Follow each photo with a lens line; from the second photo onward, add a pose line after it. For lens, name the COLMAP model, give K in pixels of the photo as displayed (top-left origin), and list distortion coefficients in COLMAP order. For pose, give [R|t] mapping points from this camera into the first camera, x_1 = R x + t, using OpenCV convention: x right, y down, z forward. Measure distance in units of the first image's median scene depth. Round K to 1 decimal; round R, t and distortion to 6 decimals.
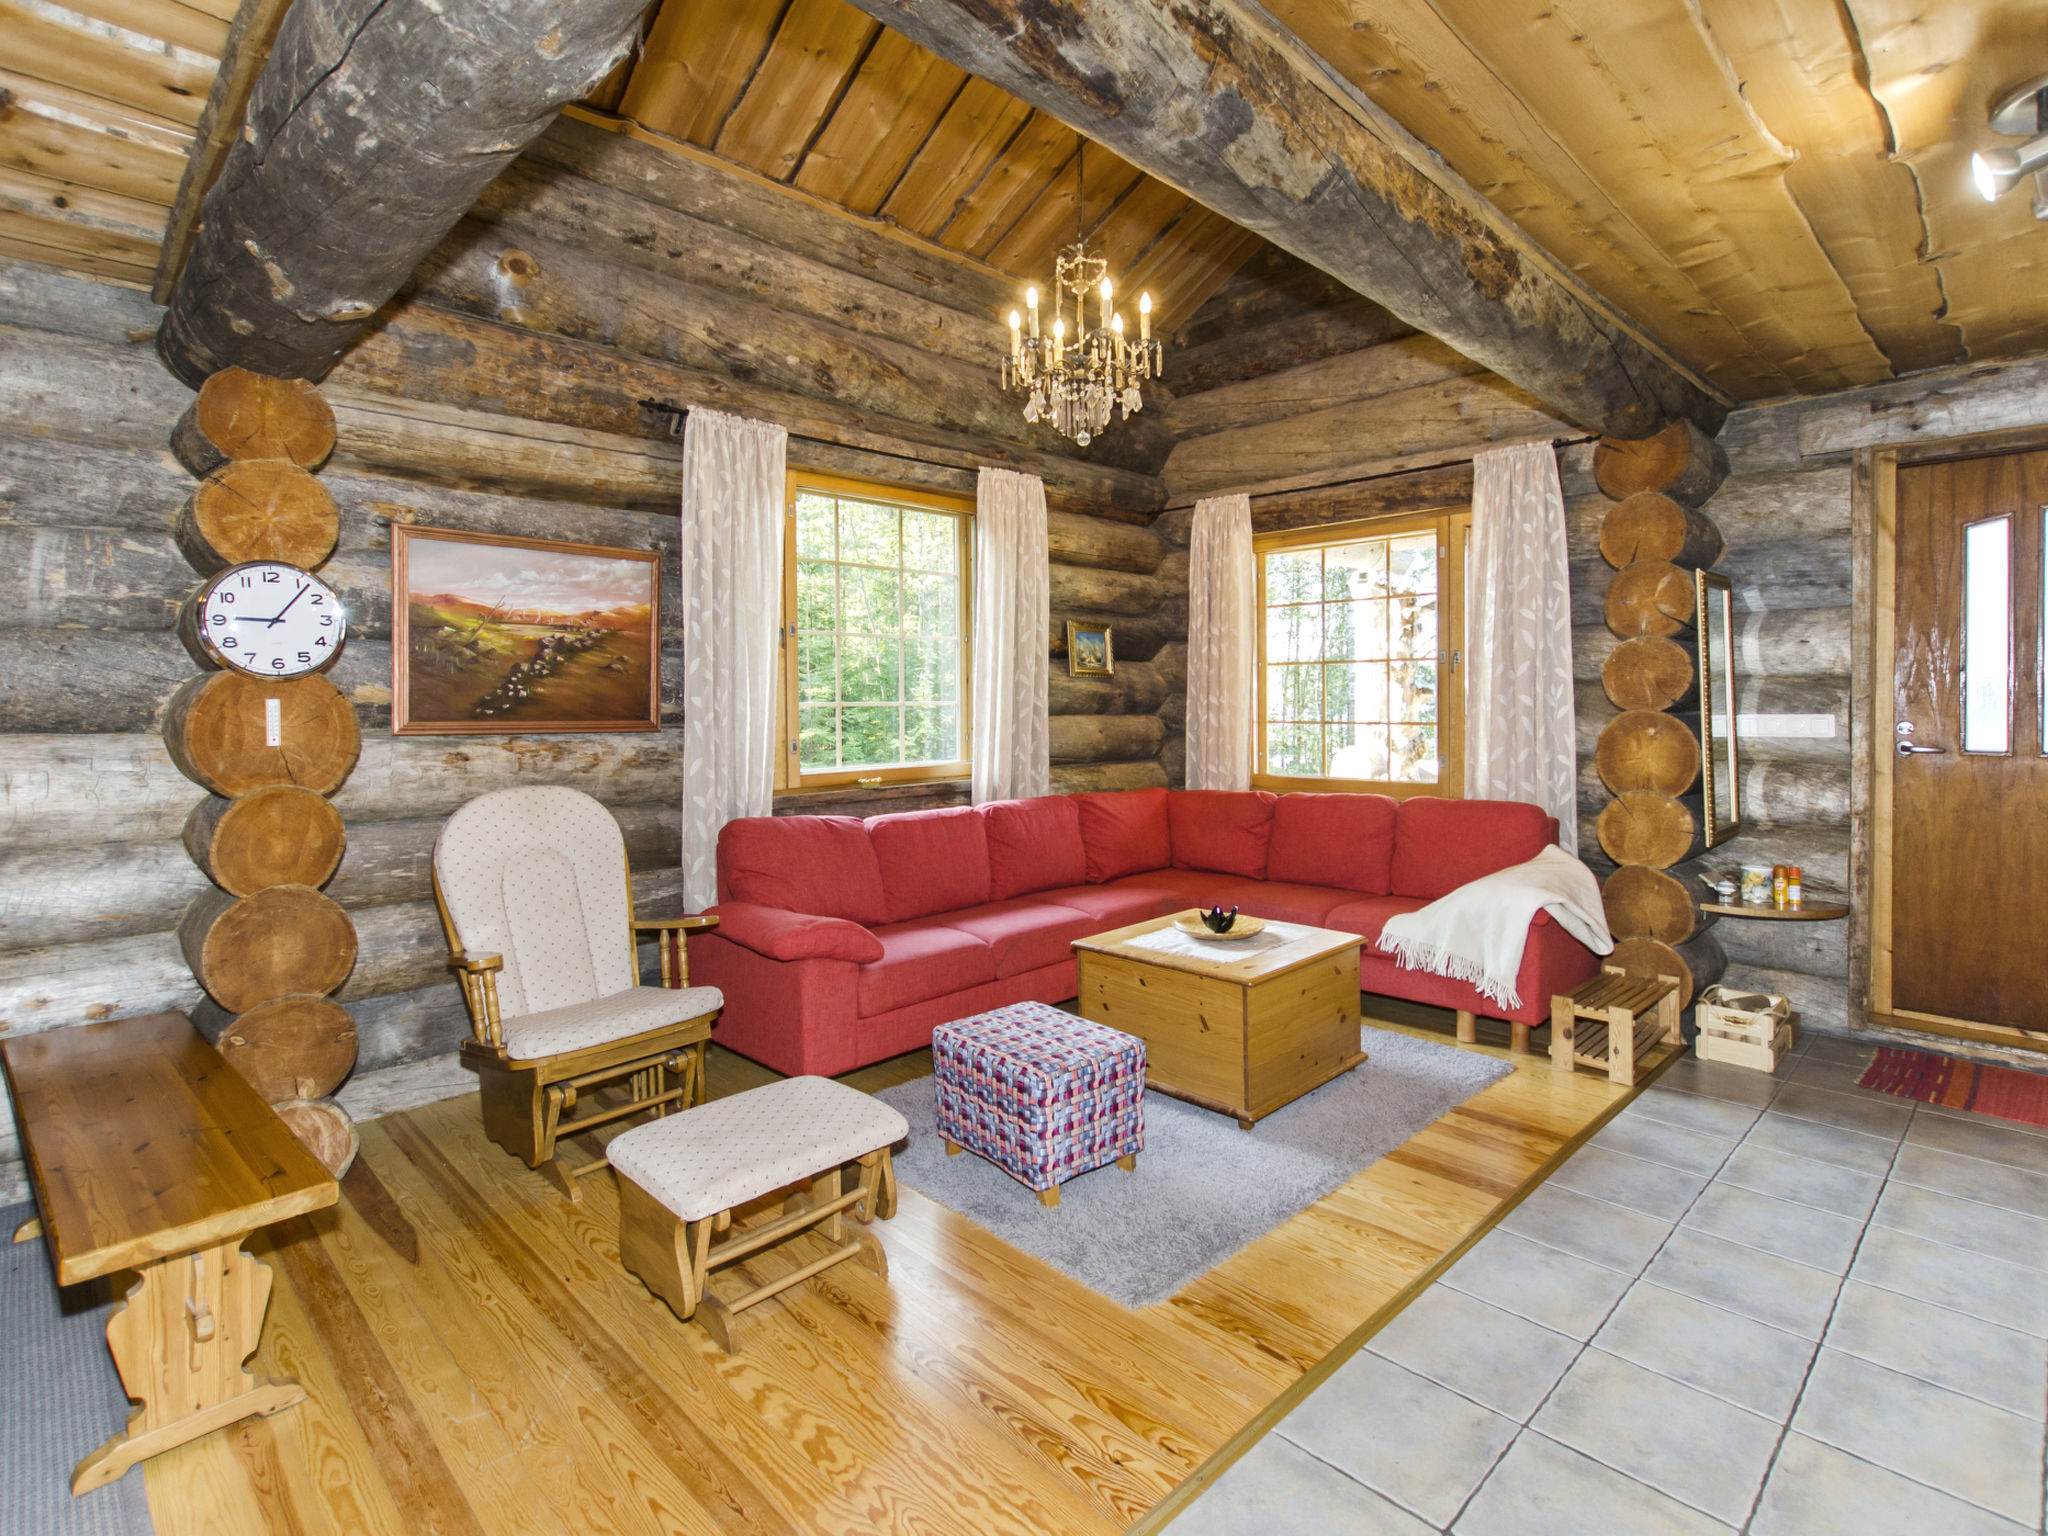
lens RADIAL K [[990.6, 0, 1011.6], [0, 990.6, 776.5], [0, 0, 1]] dist [0.010373, -0.003590]
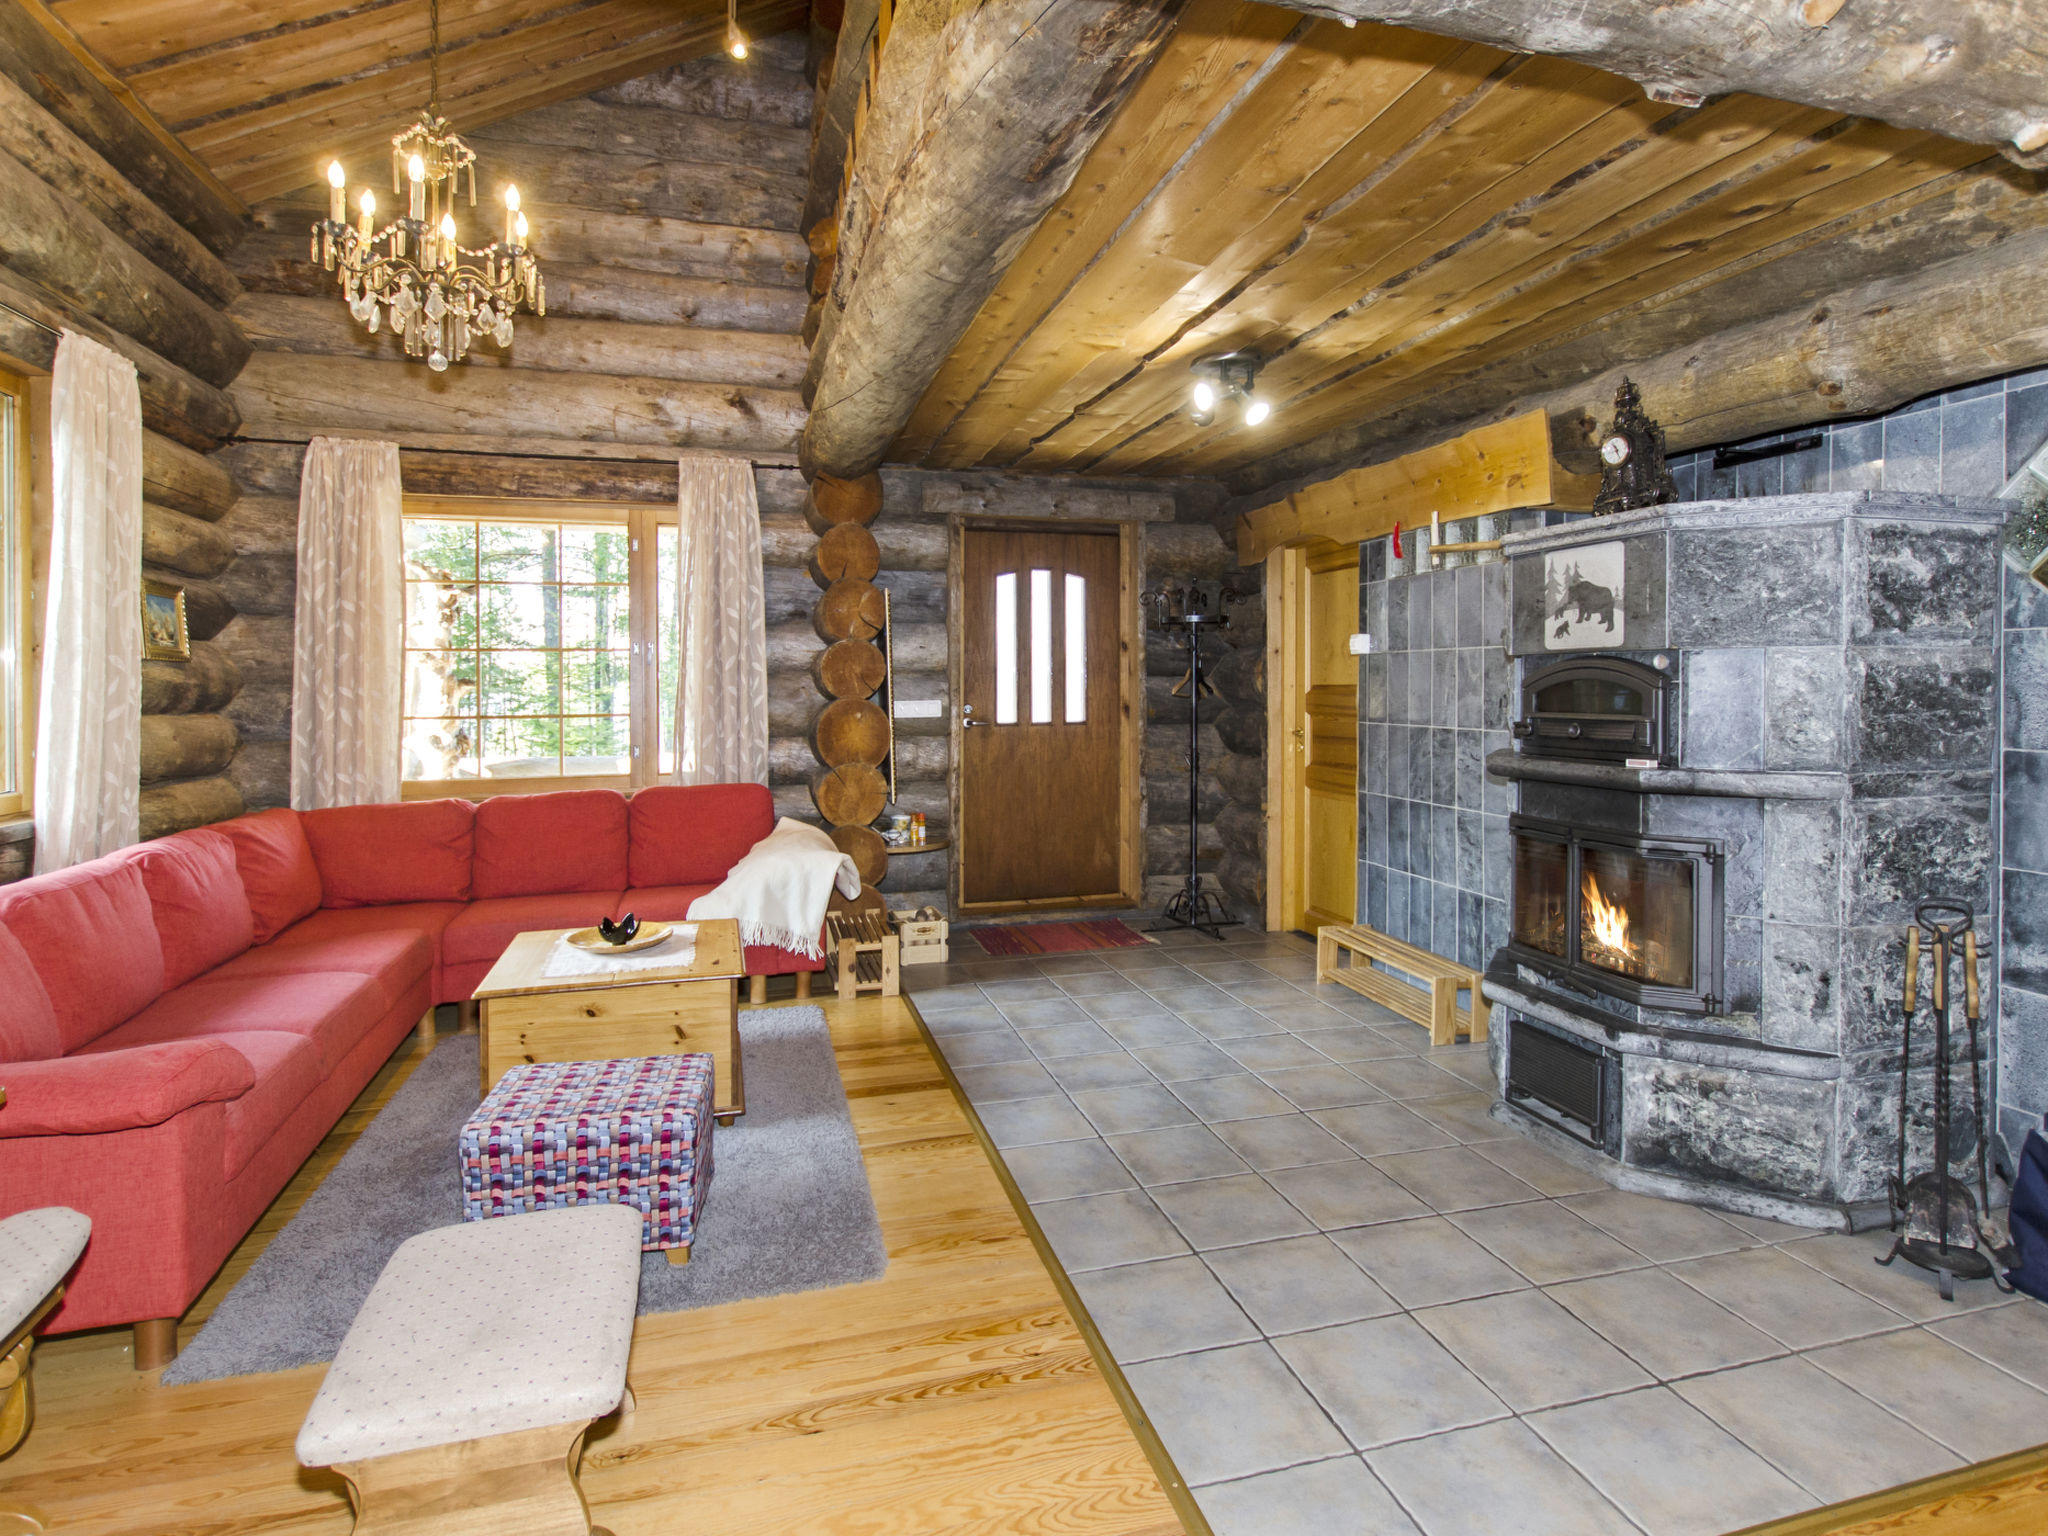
lens RADIAL K [[1066.5, 0, 1007.6], [0, 1066.5, 769.1], [0, 0, 1]] dist [-0.003752, -0.000081]
pose [[0.492310, -0.066627, 0.867866, -0.362228], [0.071873, 0.996773, 0.035752, -0.010478], [-0.867447, 0.044775, 0.495510, 0.153045]]
